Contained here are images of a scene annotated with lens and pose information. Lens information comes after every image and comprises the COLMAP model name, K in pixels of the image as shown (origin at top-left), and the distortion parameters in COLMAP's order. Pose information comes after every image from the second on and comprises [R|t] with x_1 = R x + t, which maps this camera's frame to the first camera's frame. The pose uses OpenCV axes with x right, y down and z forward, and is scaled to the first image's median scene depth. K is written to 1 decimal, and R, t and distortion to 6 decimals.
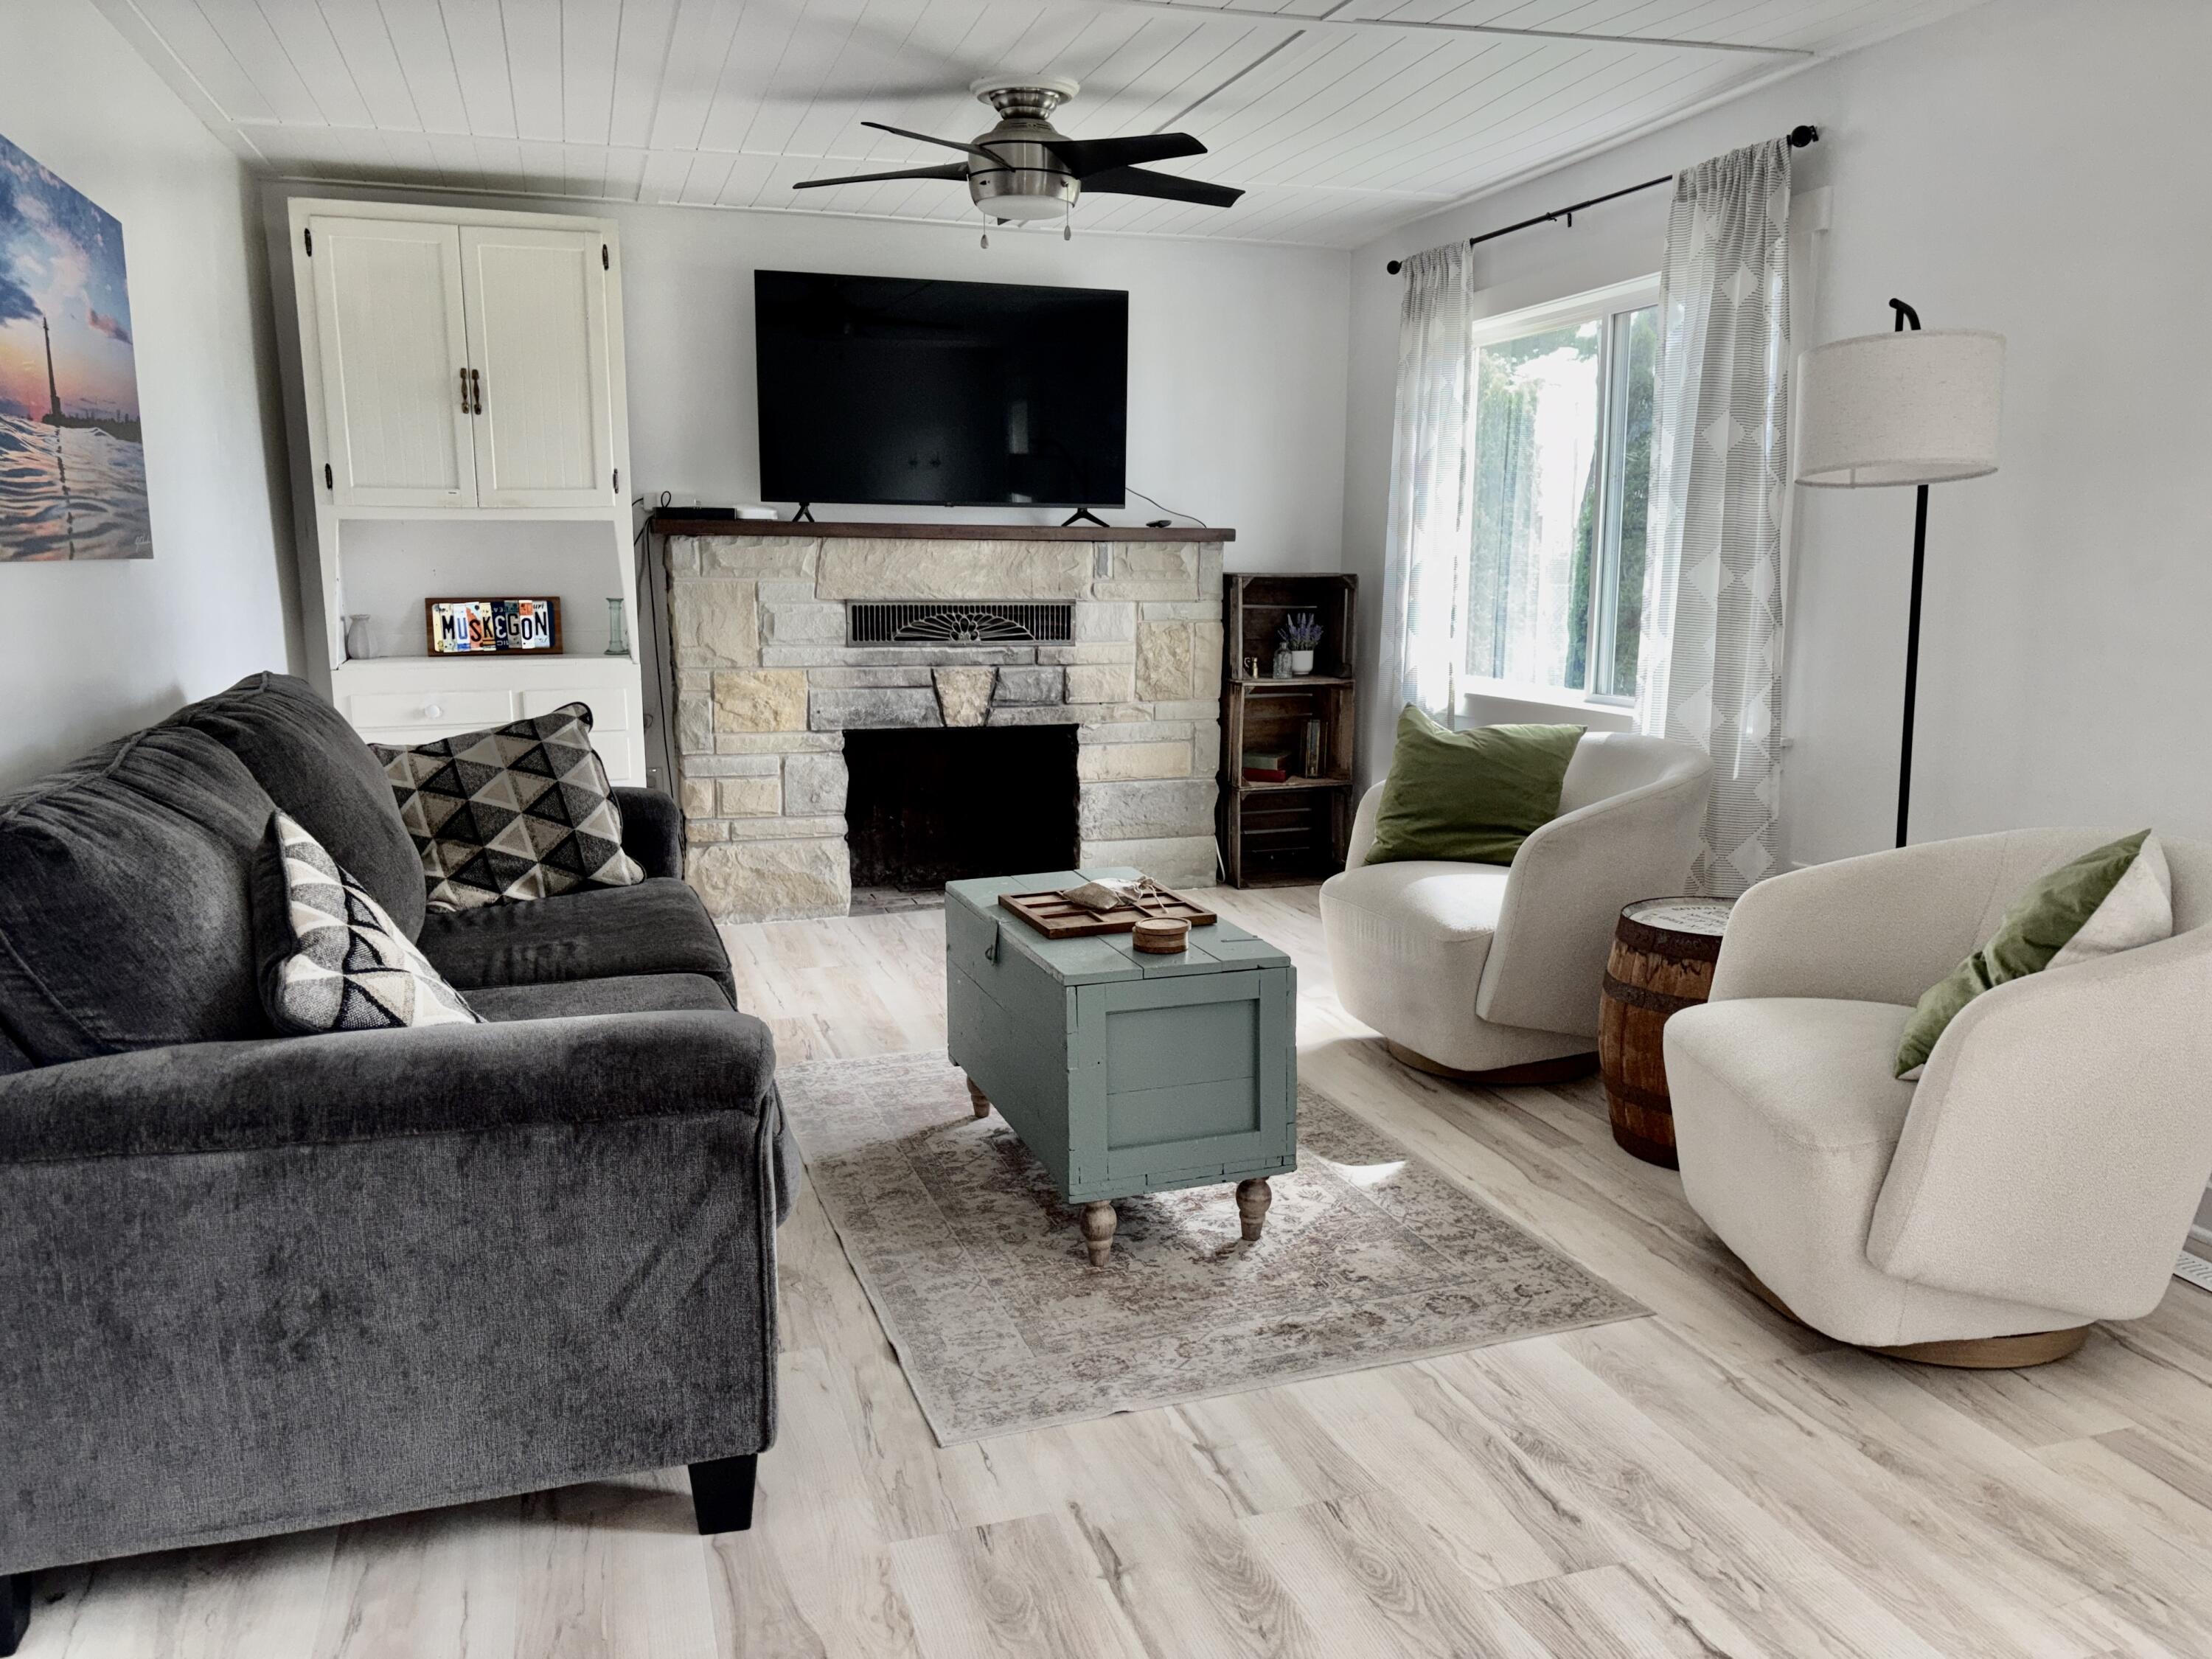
lens RADIAL K [[1664.3, 0, 1113.2], [0, 1664.3, 812.6], [0, 0, 1]] dist [0.086585, -0.169620]
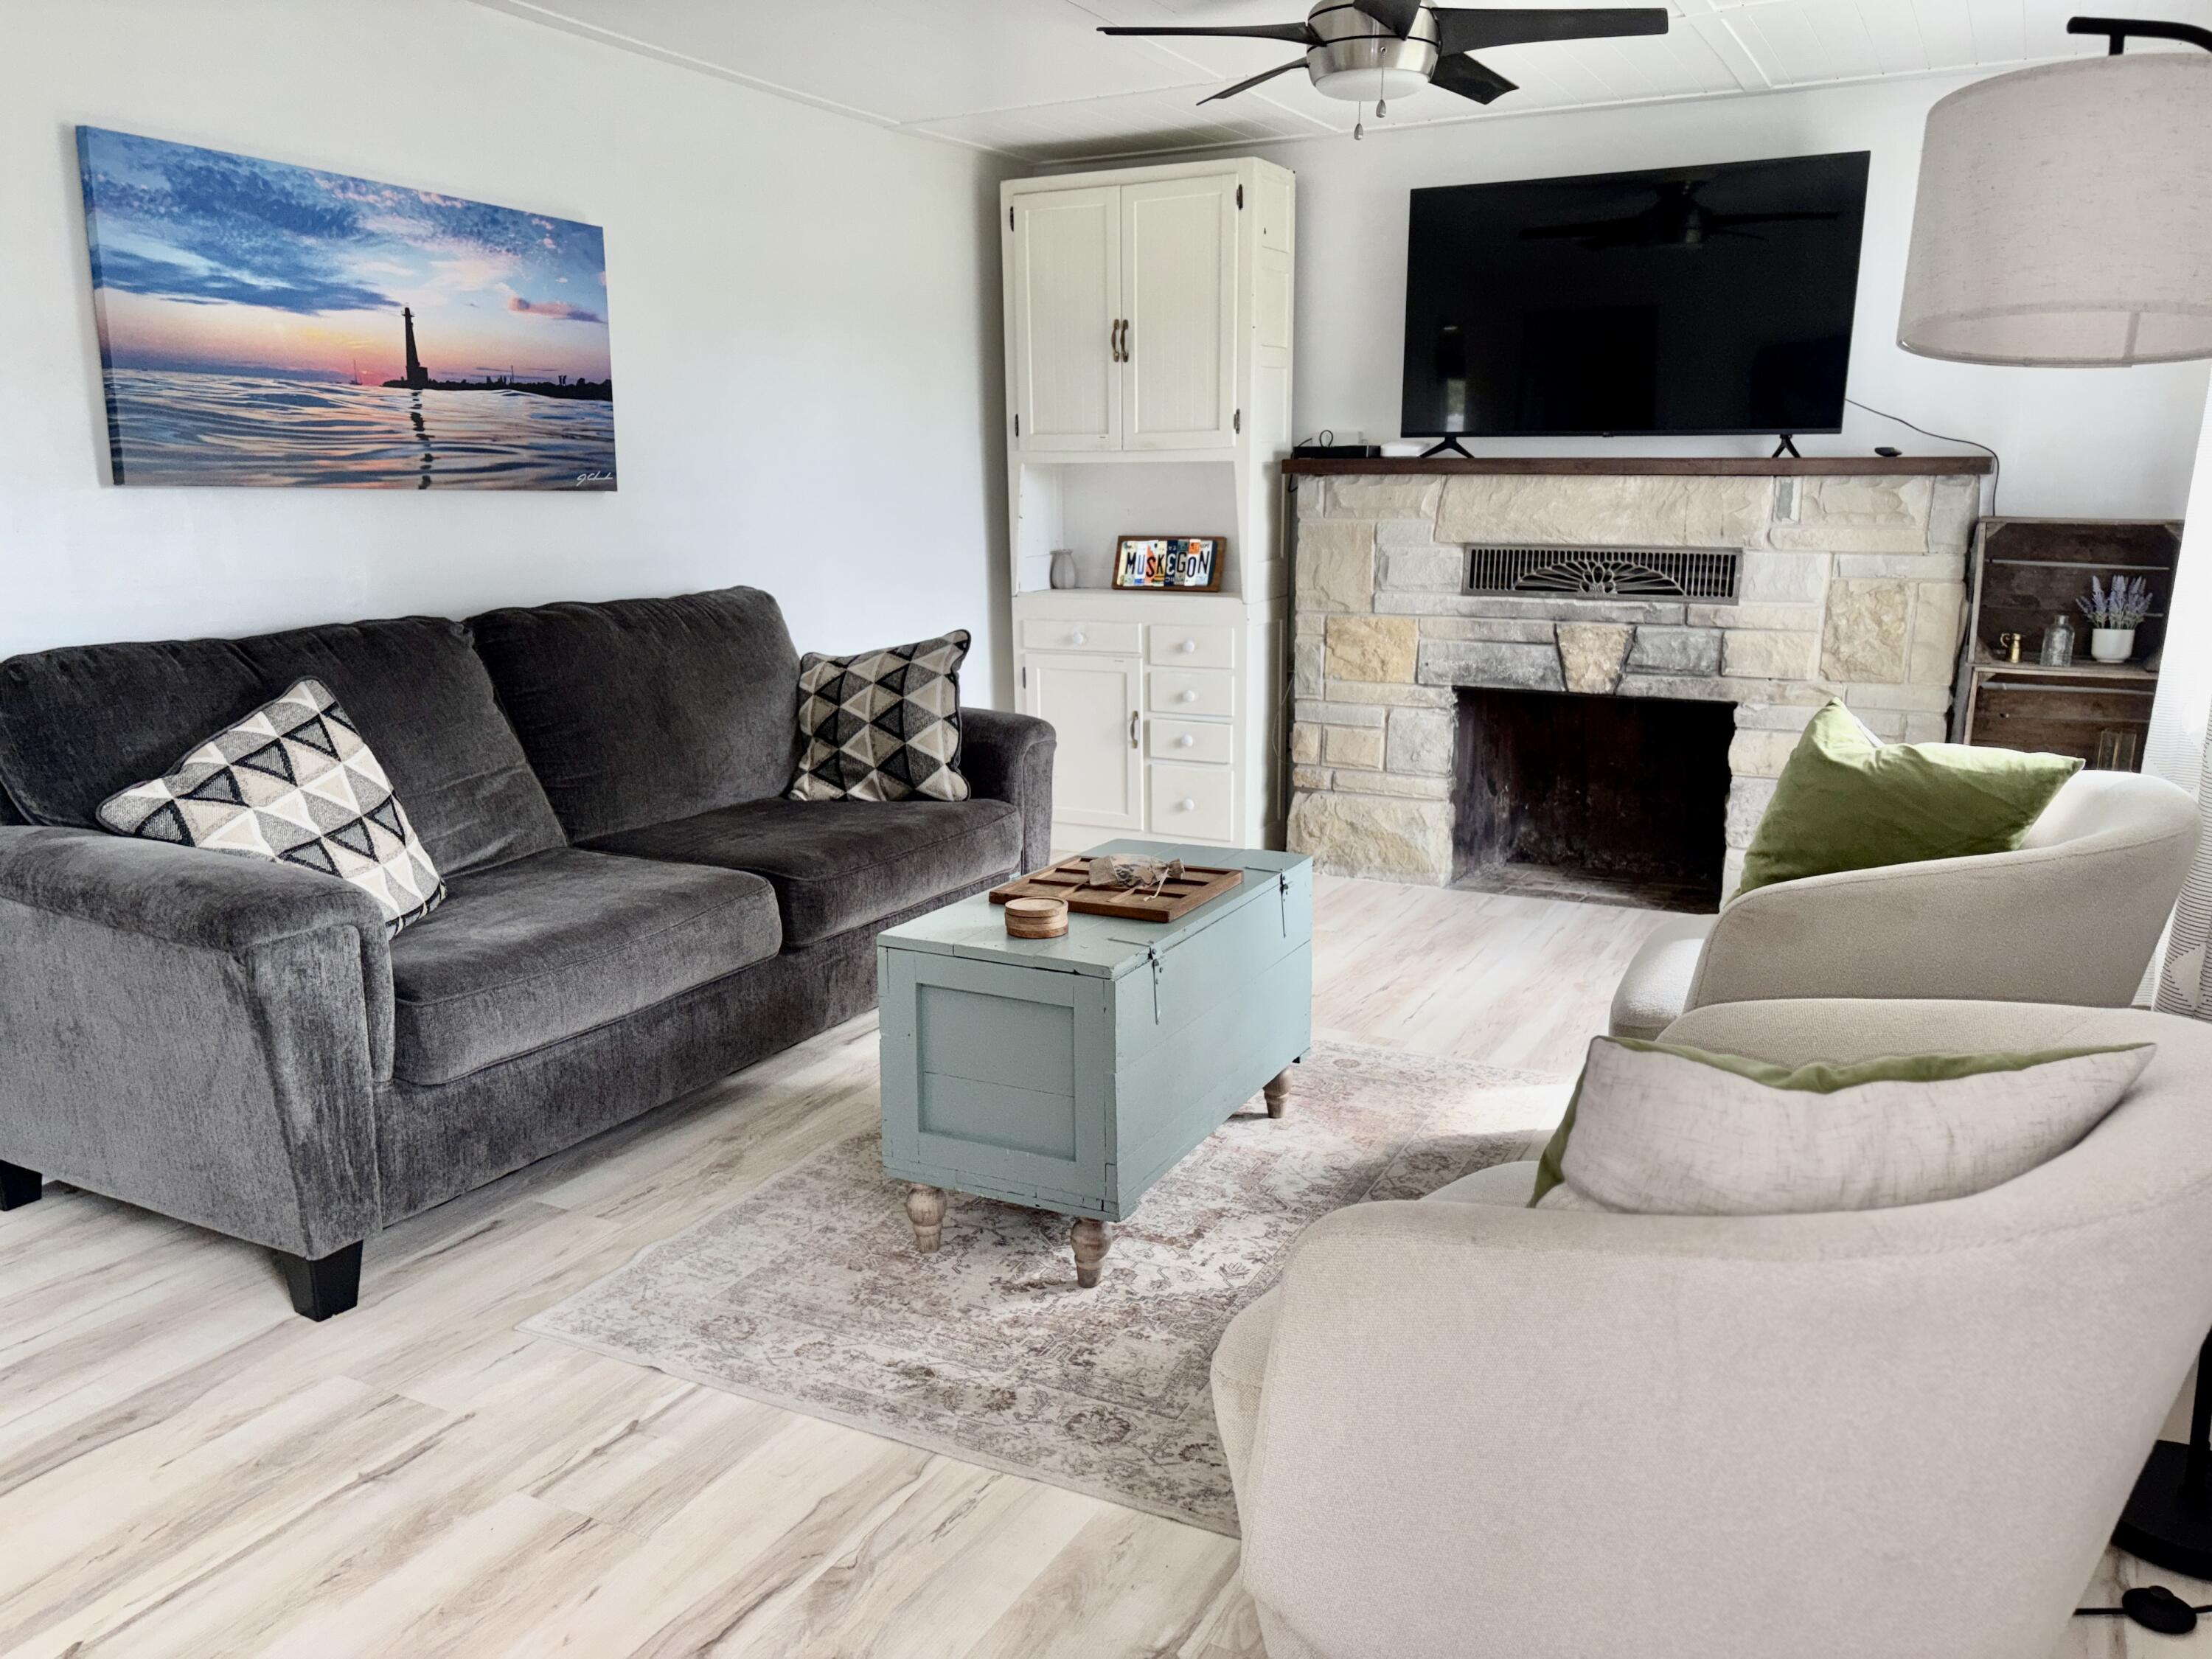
lens RADIAL K [[1659.2, 0, 1106.0], [0, 1659.2, 829.5], [0, 0, 1]] dist [0.020772, -0.061260]
pose [[0.694588, 0.138246, -0.706000, 0.366375], [-0.112170, 0.990172, 0.083534, -0.026497], [0.710609, 0.021171, 0.703268, 0.226352]]
